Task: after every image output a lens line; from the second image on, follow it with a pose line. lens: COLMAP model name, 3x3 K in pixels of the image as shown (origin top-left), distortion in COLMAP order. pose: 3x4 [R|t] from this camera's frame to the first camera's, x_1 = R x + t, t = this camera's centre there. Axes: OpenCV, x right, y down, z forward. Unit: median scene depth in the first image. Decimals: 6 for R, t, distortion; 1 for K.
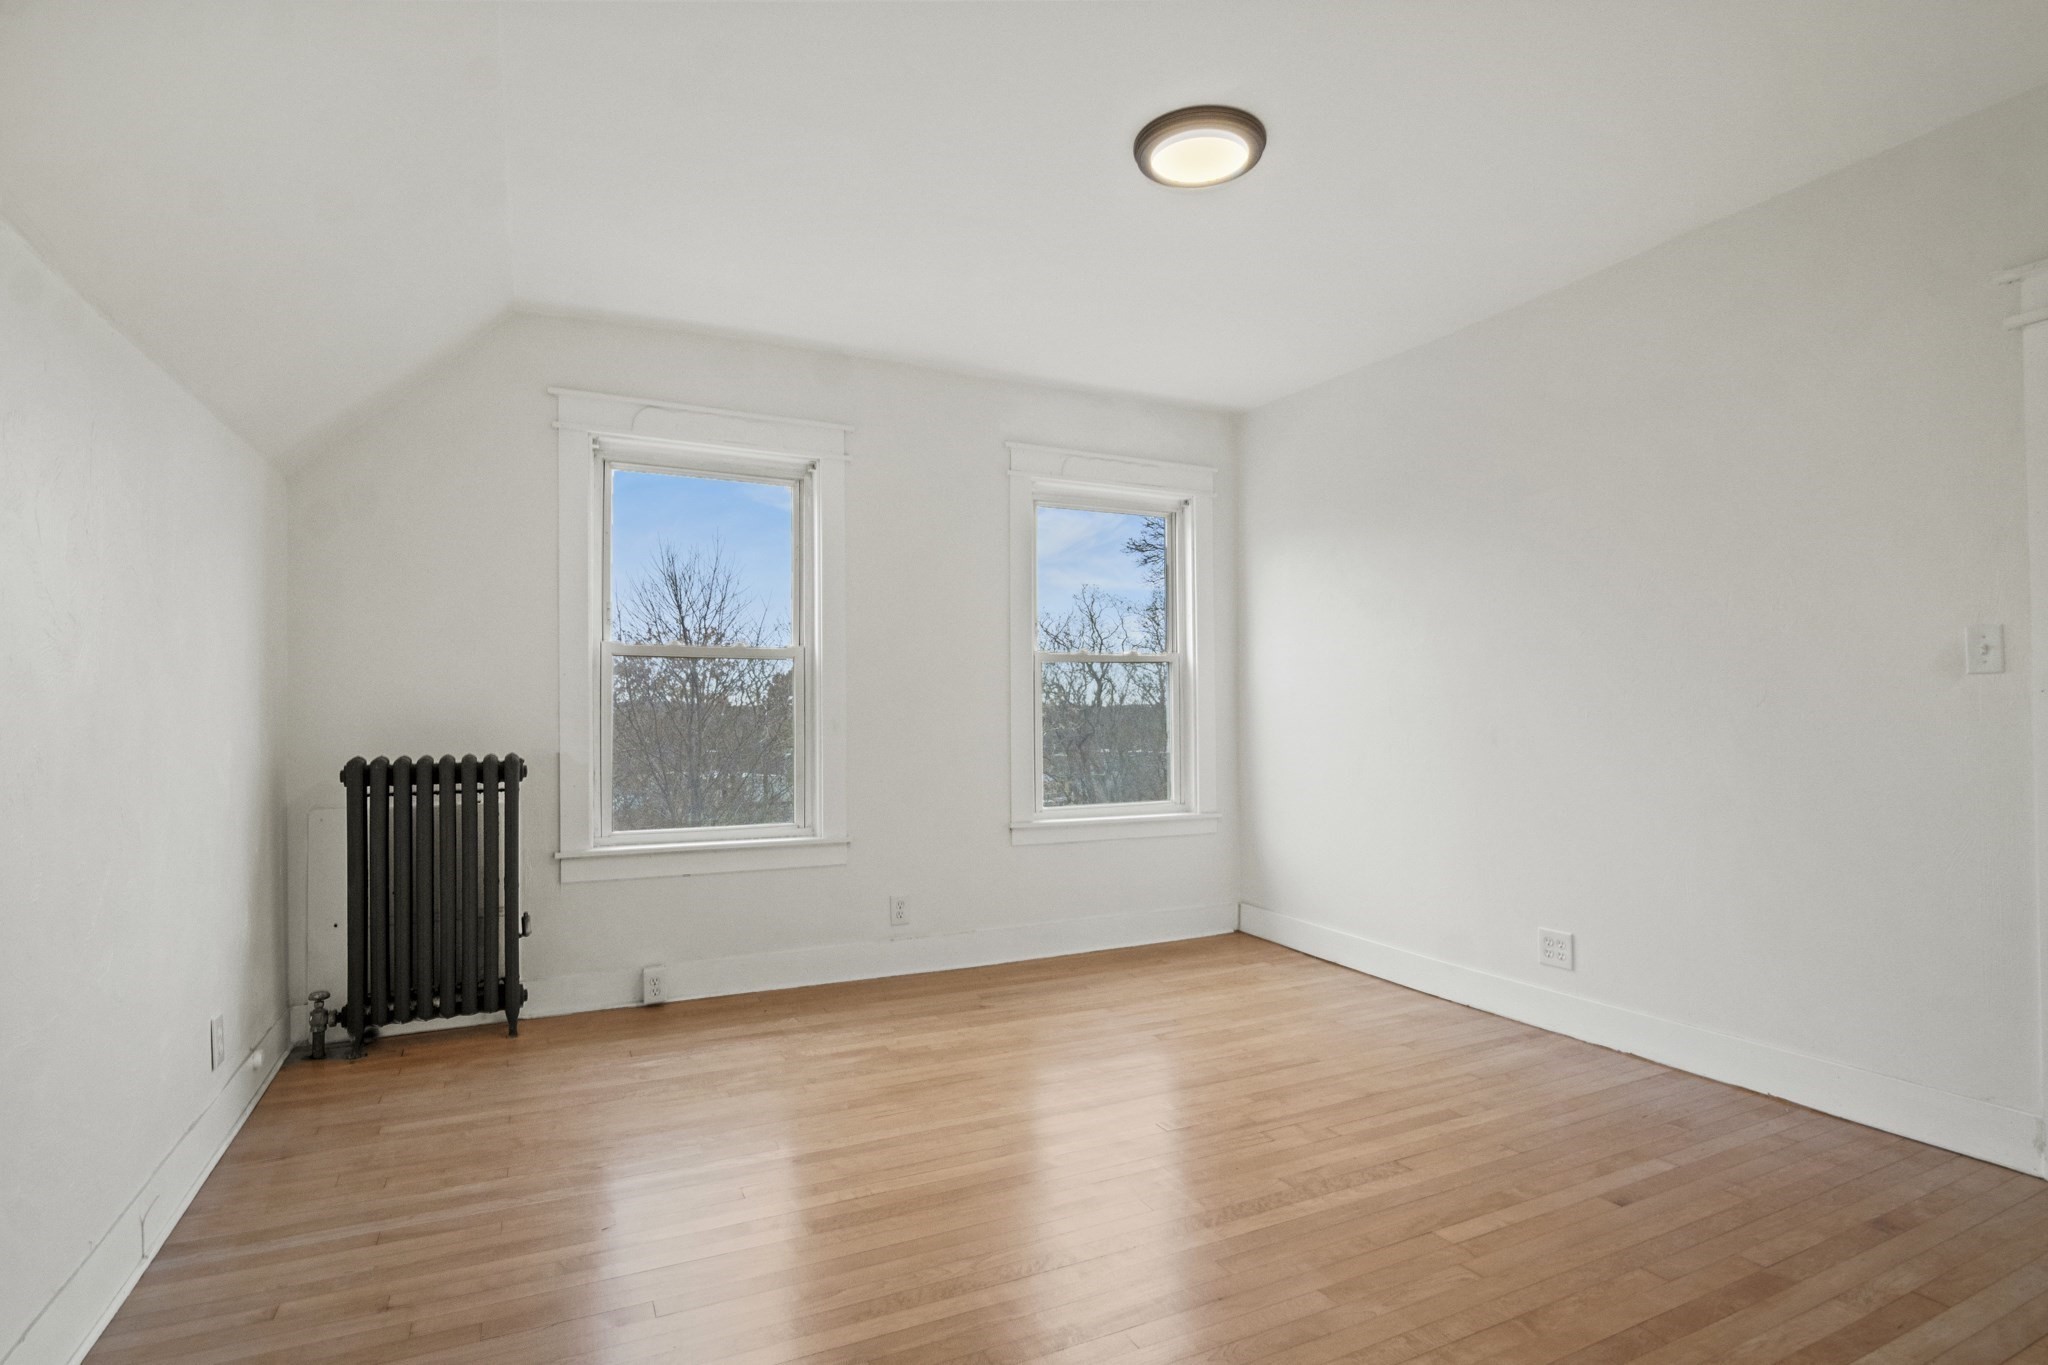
lens RADIAL K [[1015.7, 0, 1025.3], [0, 1015.7, 691.4], [0, 0, 1]] dist [-0.018780, -0.000512]
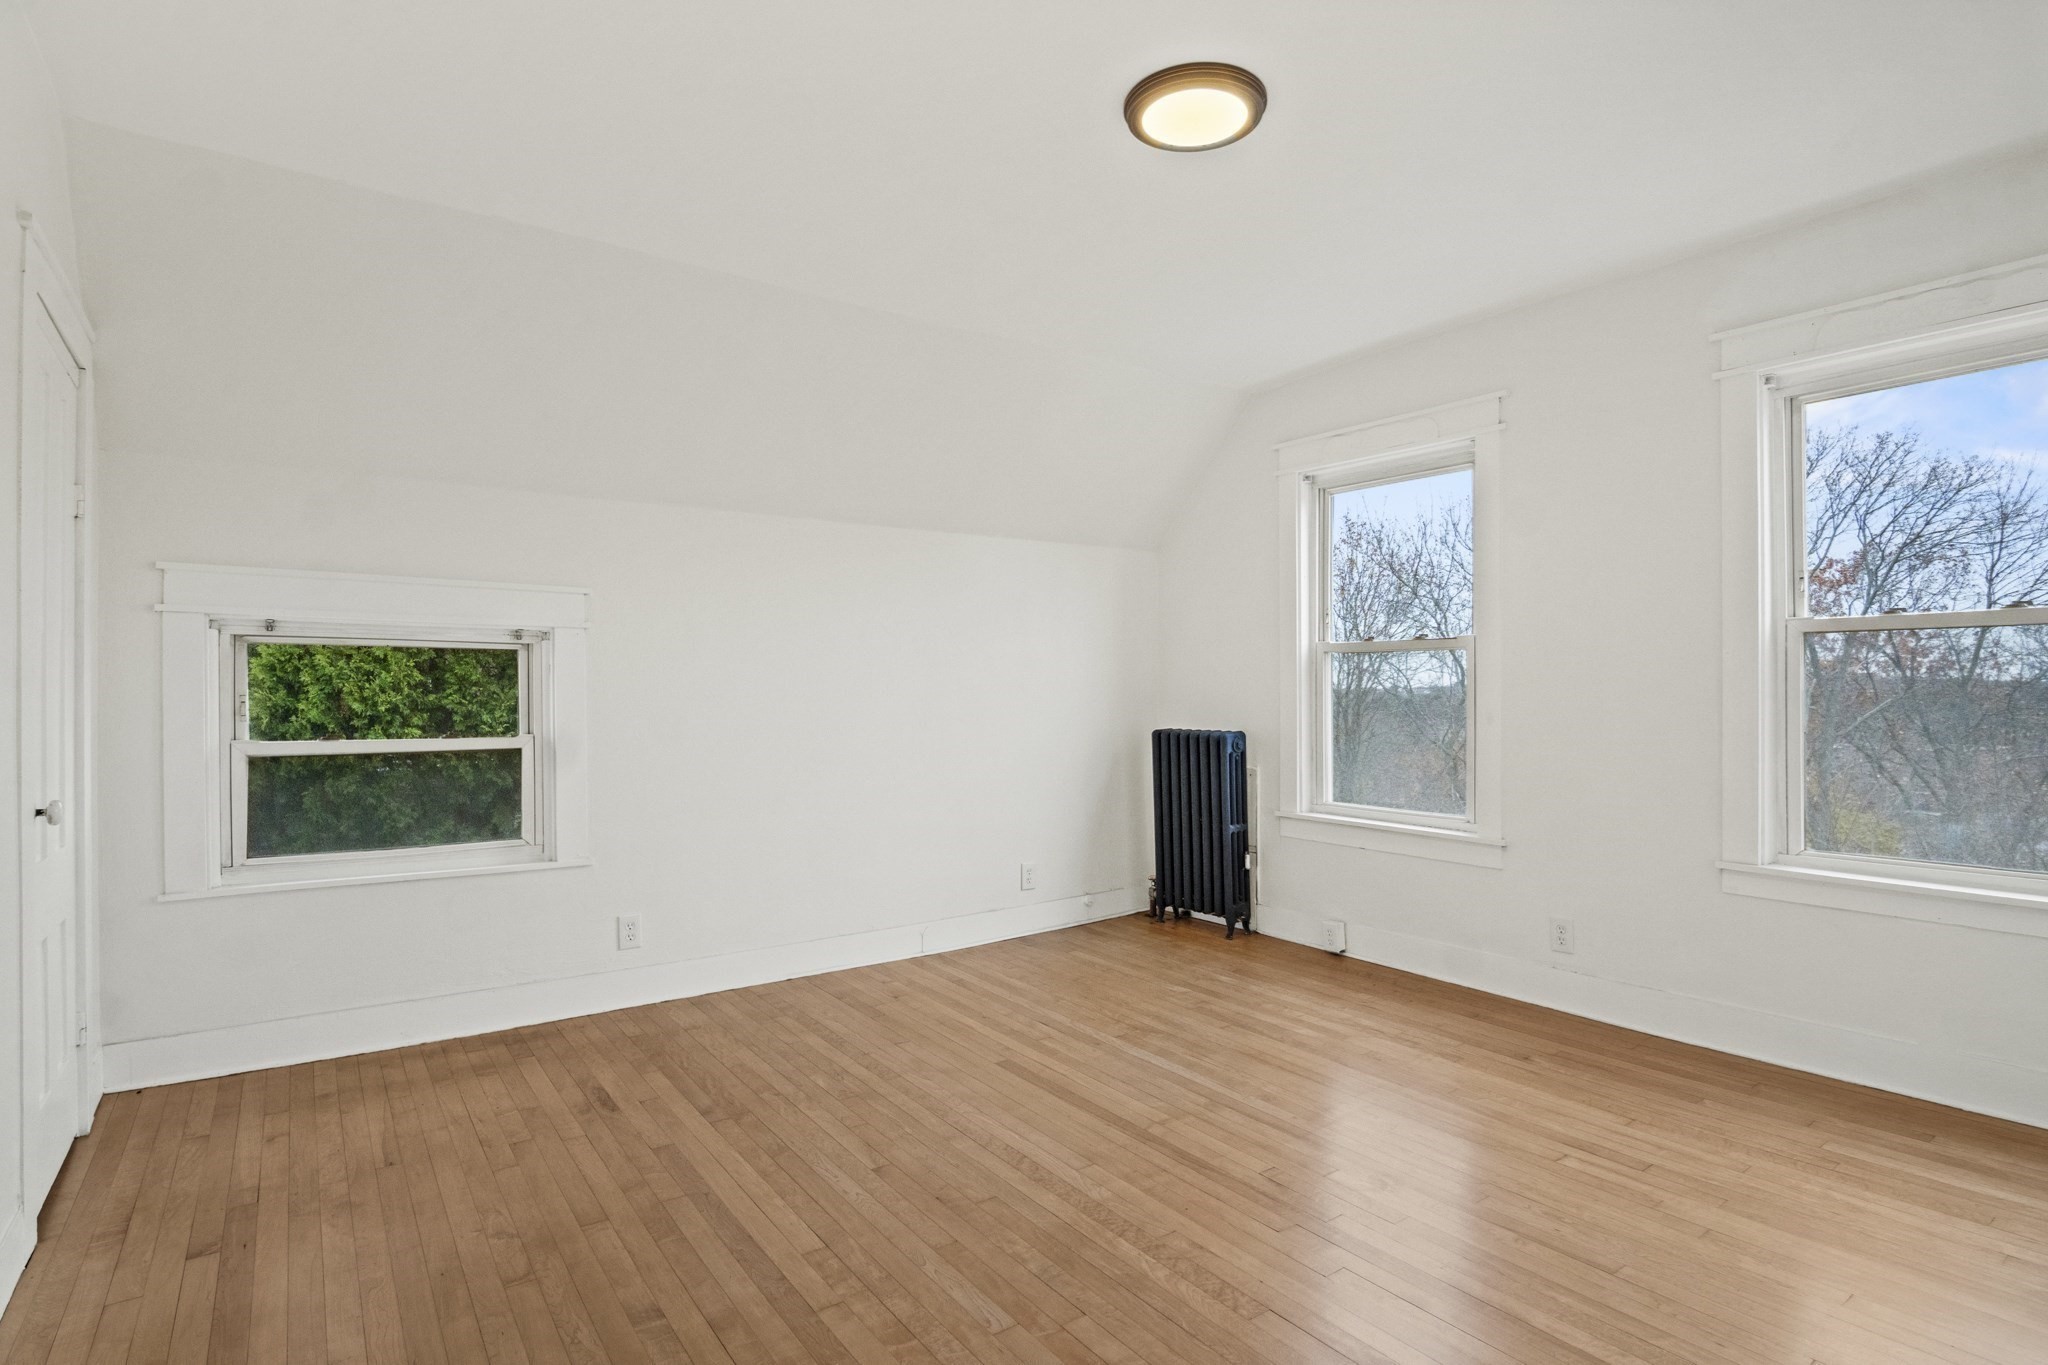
lens RADIAL K [[1007.1, 0, 1033.5], [0, 1007.1, 683.4], [0, 0, 1]] dist [-0.024502, -0.000867]
pose [[0.186979, -0.001367, -0.982363, 0.721704], [0.014164, 0.999899, 0.001305, -0.006351], [0.982262, -0.014159, 0.186979, 0.466893]]
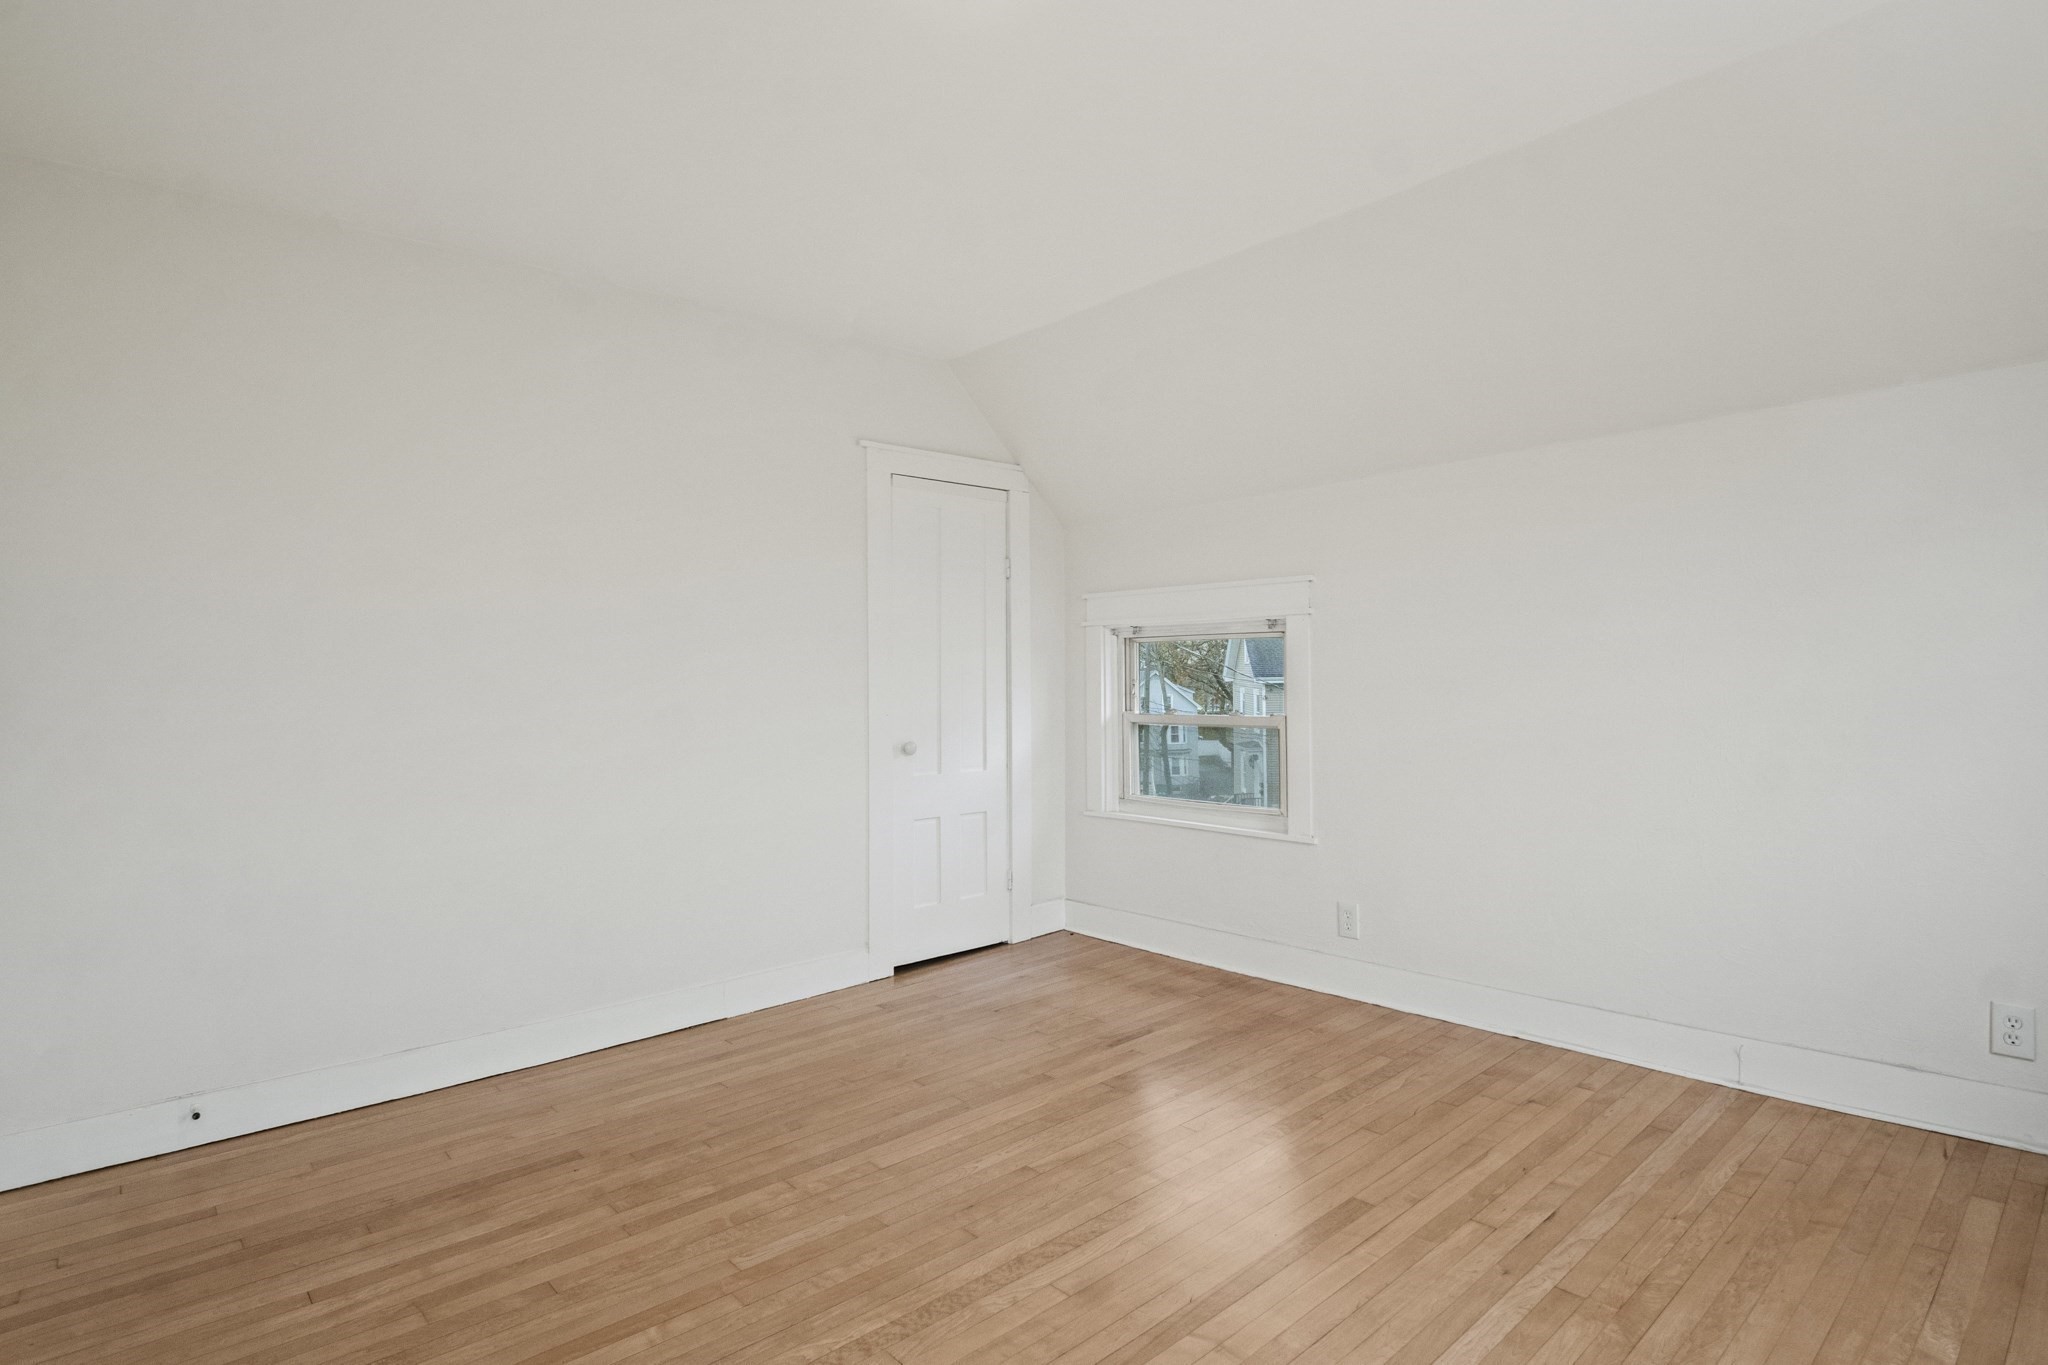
lens RADIAL K [[1039.6, 0, 1048.5], [0, 1039.6, 667.8], [0, 0, 1]] dist [-0.021343, -0.000729]
pose [[-0.948722, 0.023579, -0.315232, 0.243397], [0.029896, 0.999437, -0.015218, -0.002865], [0.314696, -0.023862, -0.948892, 1.141531]]
